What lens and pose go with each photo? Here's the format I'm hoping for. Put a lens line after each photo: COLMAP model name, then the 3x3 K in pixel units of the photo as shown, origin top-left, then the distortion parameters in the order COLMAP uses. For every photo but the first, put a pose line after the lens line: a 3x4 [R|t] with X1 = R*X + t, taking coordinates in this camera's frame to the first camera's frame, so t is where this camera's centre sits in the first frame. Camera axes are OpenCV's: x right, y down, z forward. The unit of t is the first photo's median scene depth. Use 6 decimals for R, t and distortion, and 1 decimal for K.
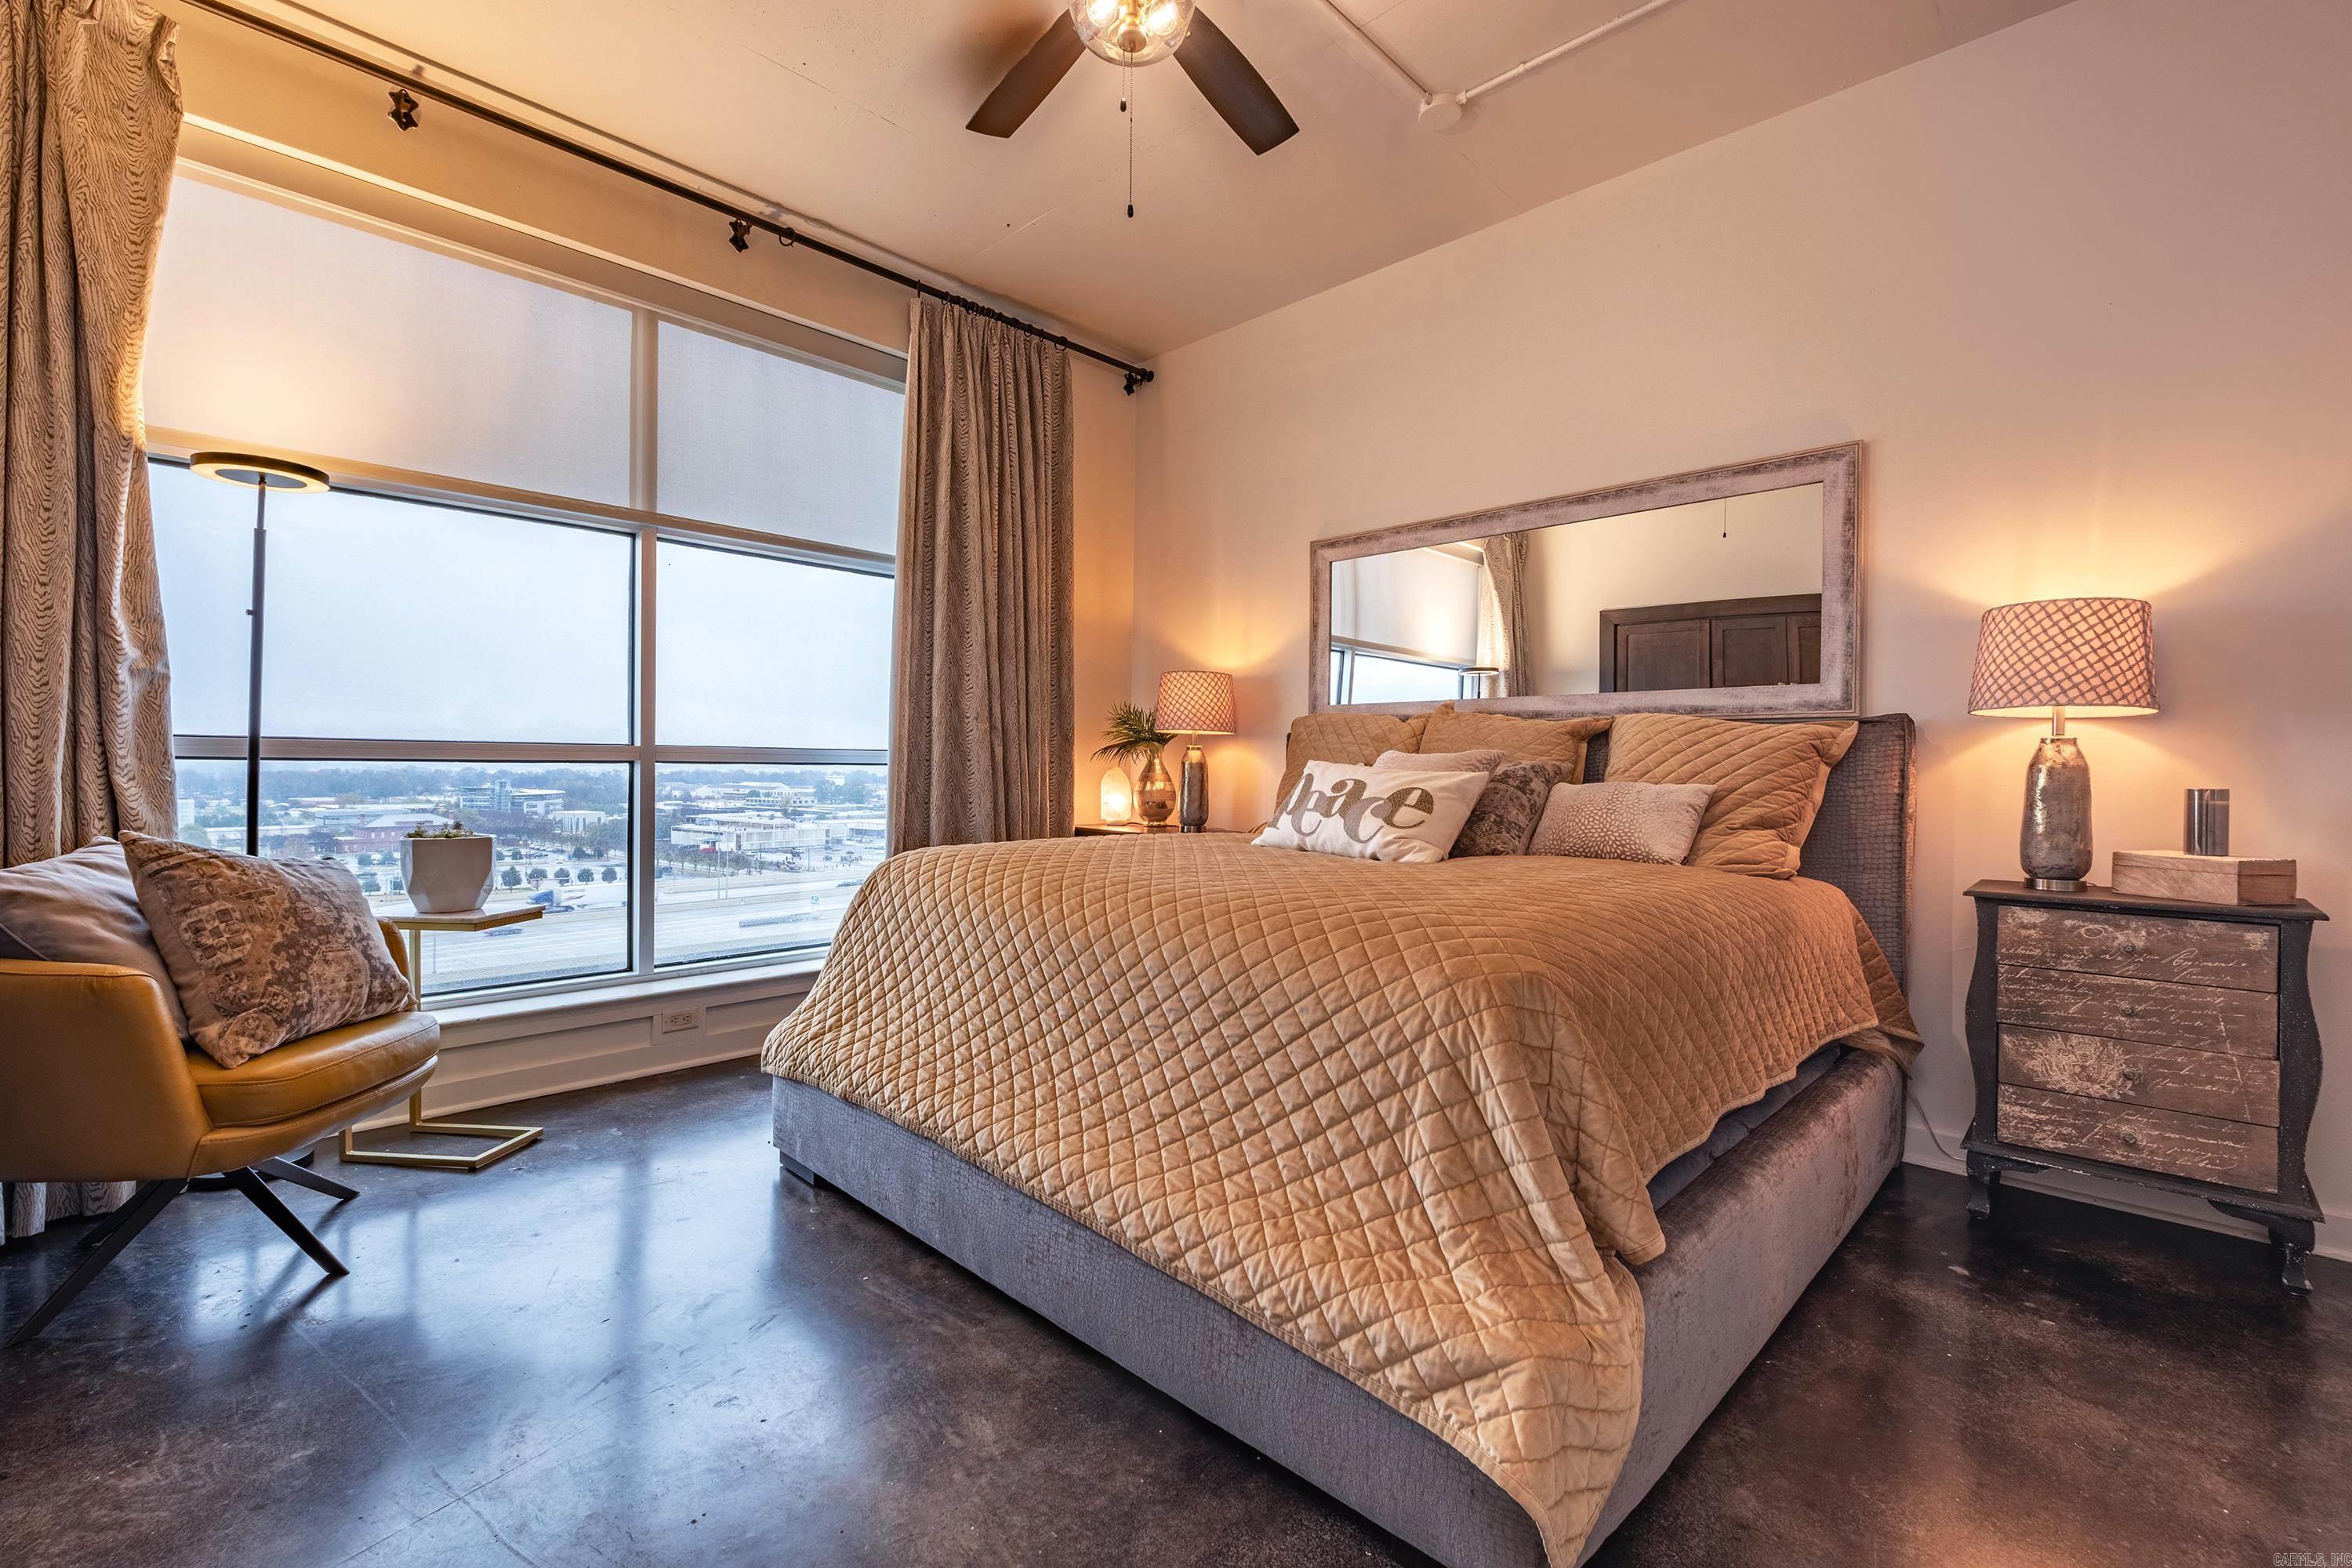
lens RADIAL K [[1006.5, 0, 1176.0], [0, 1006.5, 784.0], [0, 0, 1]] dist [-0.005484, -0.000917]
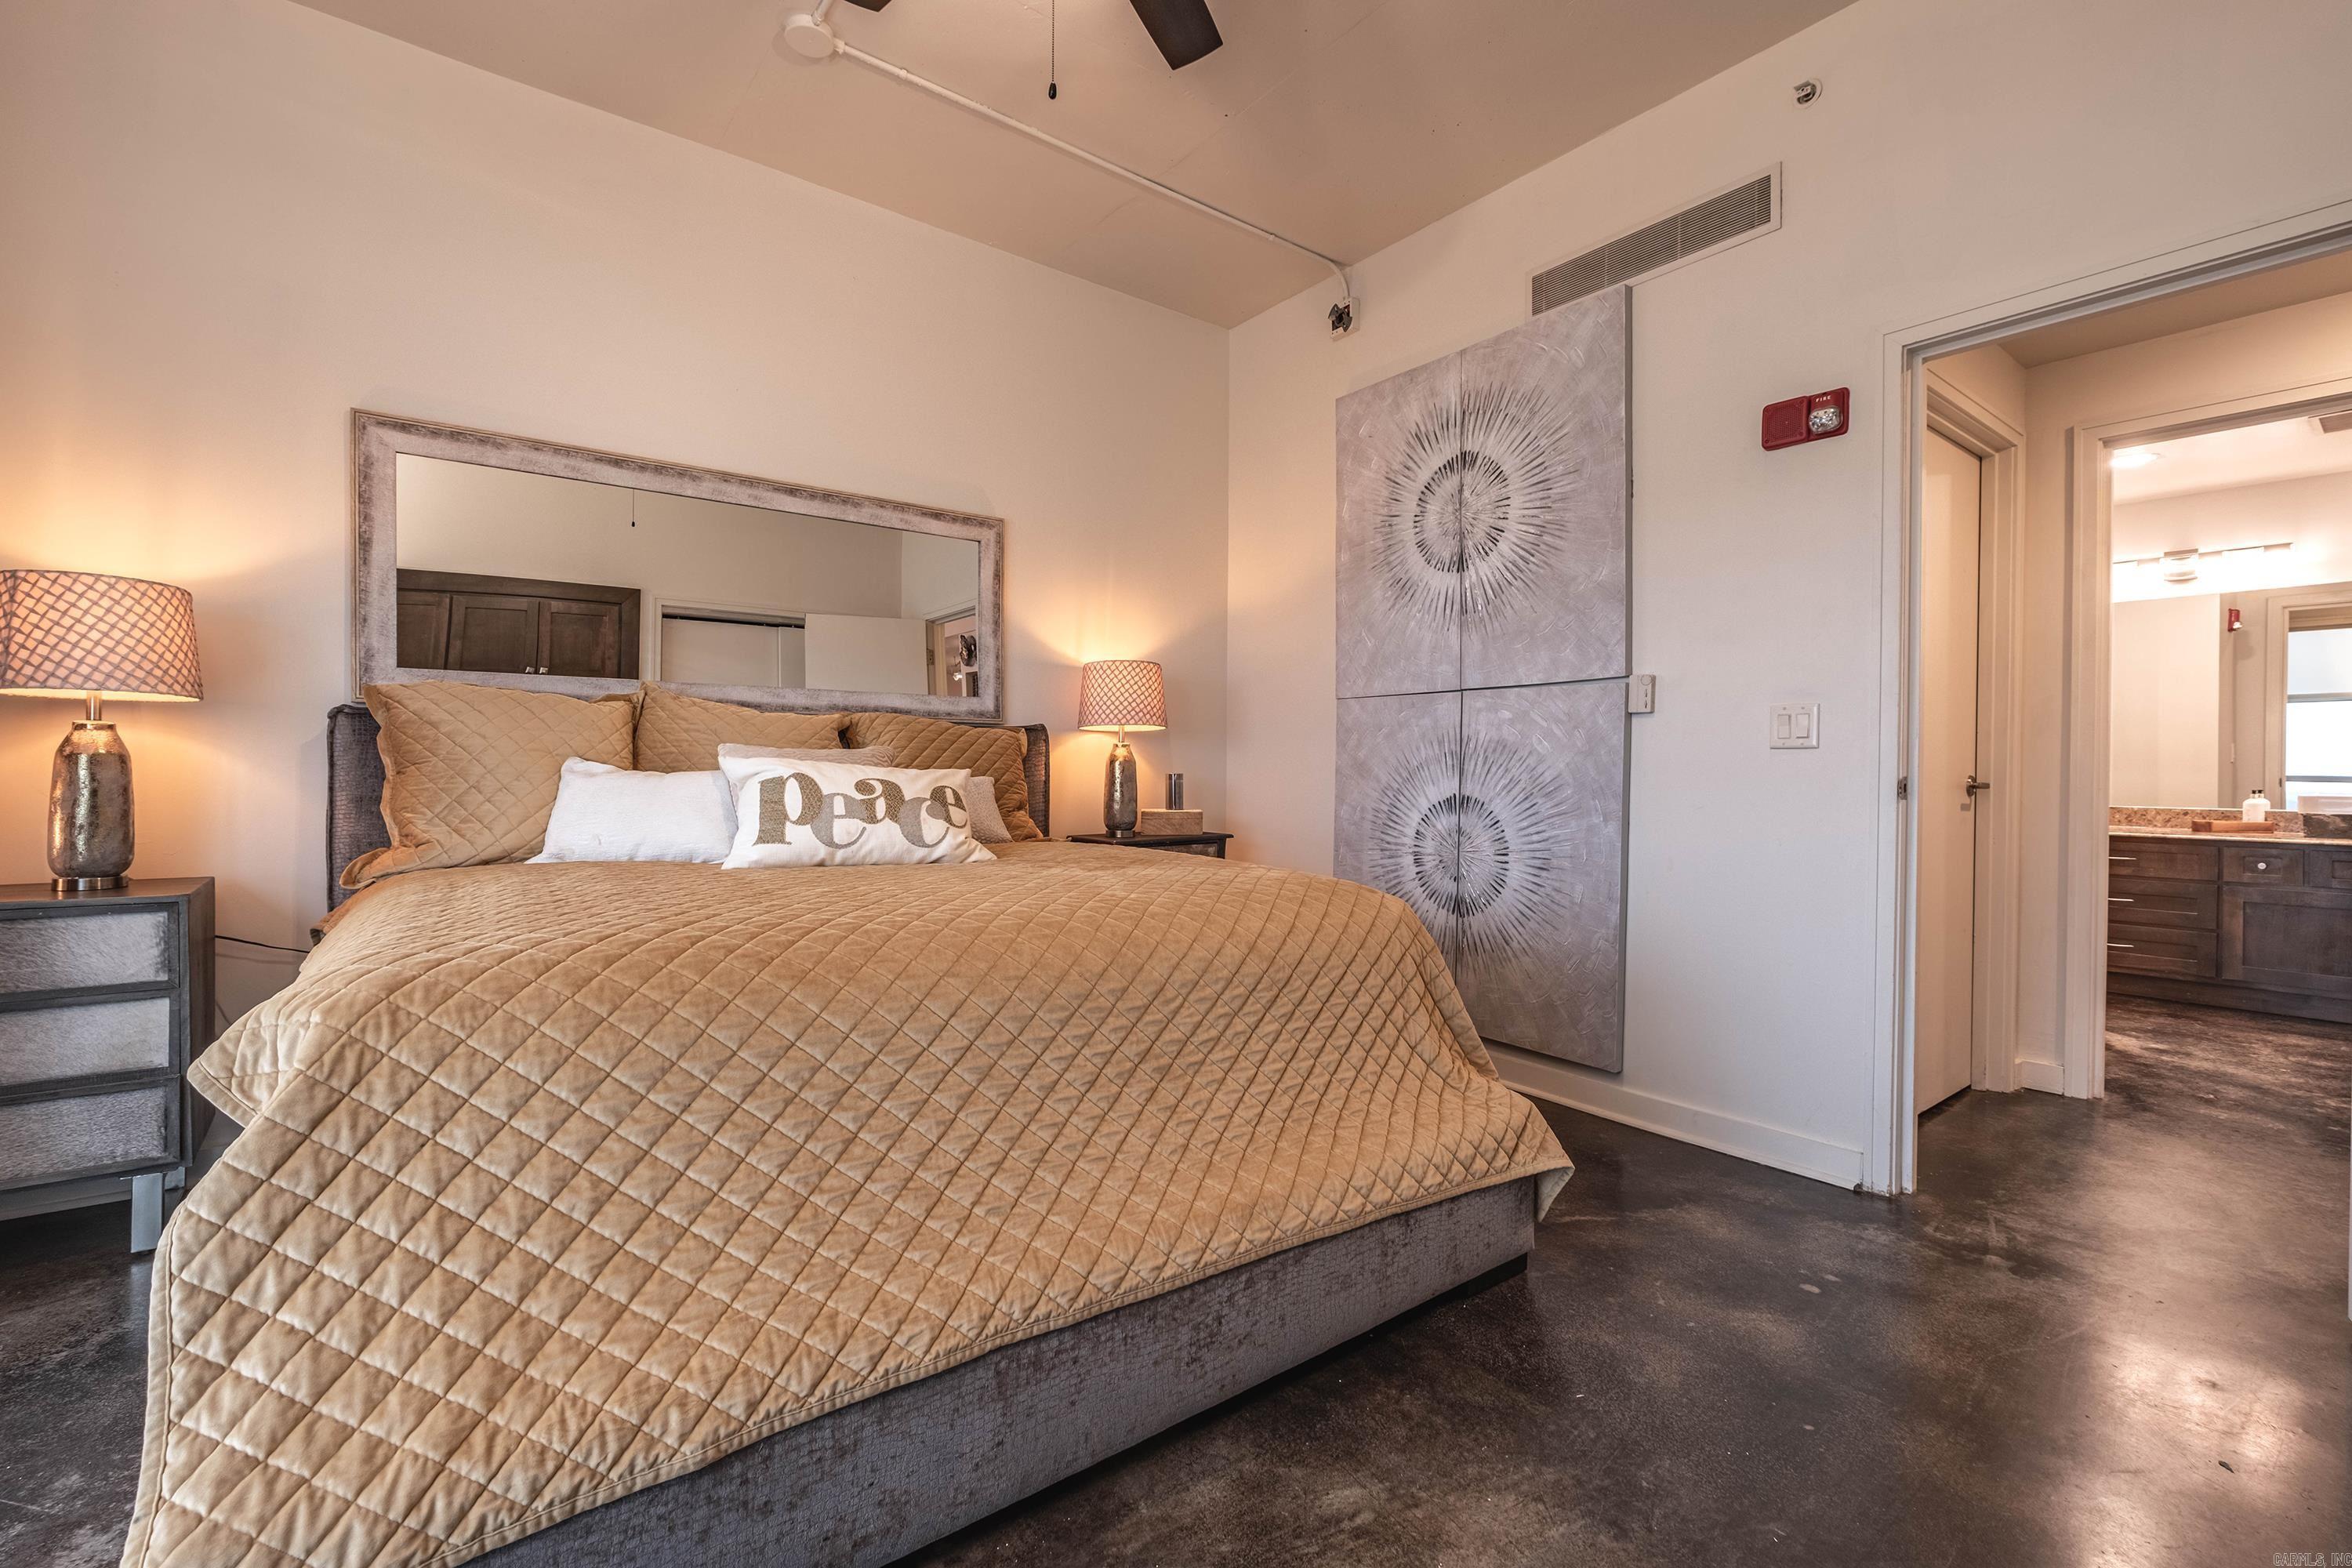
lens RADIAL K [[1006.5, 0, 1176.0], [0, 1006.5, 784.0], [0, 0, 1]] dist [-0.005484, -0.000917]
pose [[0.142964, -0.026843, 0.989364, -0.649978], [0.010964, 0.999614, 0.025536, -0.019361], [-0.989667, 0.007197, 0.143203, 0.597414]]
